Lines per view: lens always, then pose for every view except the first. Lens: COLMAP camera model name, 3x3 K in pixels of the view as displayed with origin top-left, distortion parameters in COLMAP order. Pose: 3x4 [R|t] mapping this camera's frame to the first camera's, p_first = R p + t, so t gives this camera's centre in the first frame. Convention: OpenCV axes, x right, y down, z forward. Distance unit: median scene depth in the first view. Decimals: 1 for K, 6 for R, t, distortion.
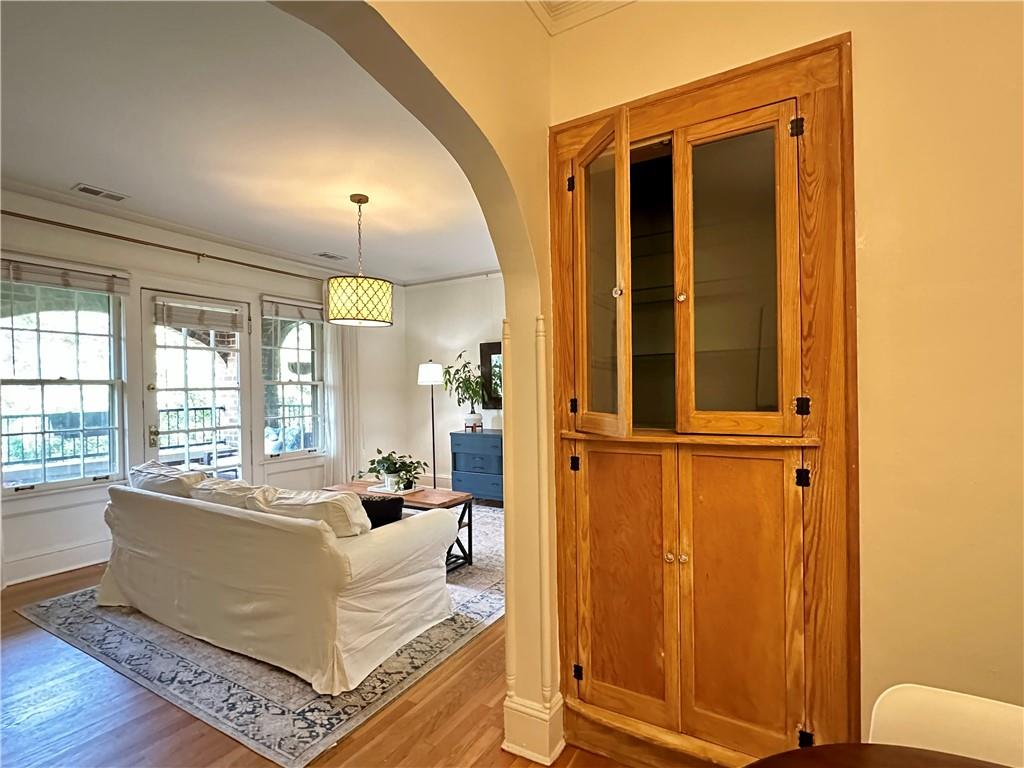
lens RADIAL K [[503.2, 0, 516.3], [0, 503.2, 389.4], [0, 0, 1]] dist [0.000263, -0.000053]
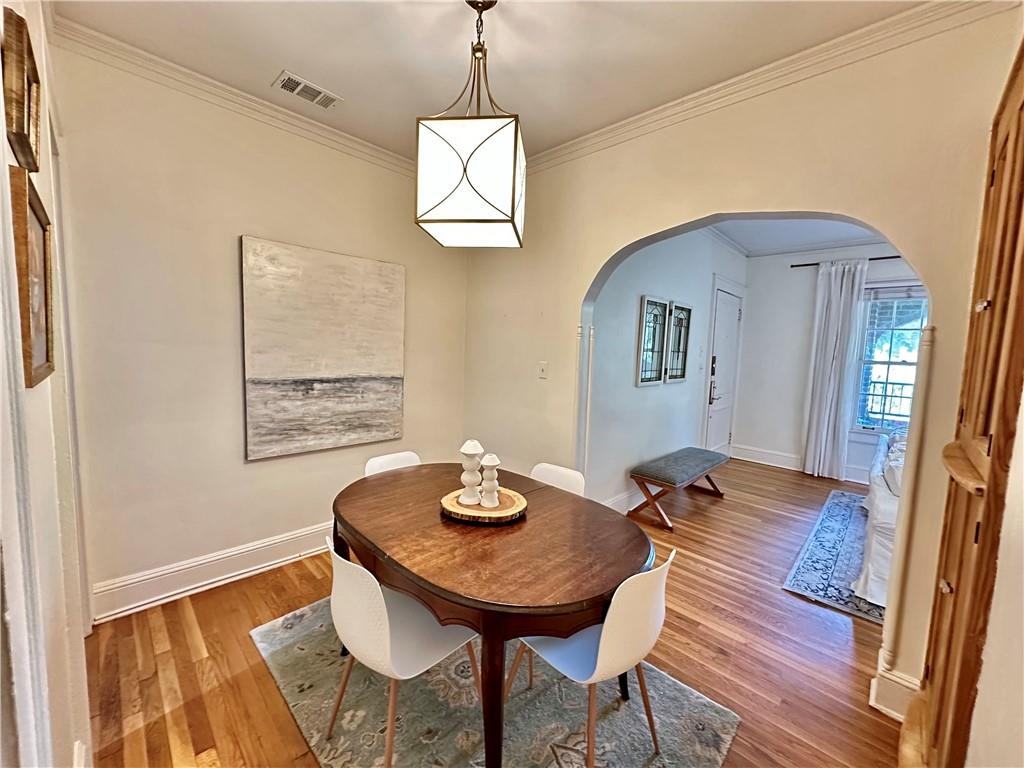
lens RADIAL K [[410.9, 0, 509.8], [0, 410.9, 382.8], [0, 0, 1]] dist [-0.000435, -0.000569]
pose [[-0.229738, 0.098890, -0.968216, 0.815478], [-0.041731, 0.992909, 0.111314, -0.069696], [0.972358, 0.065977, -0.223982, 0.228895]]
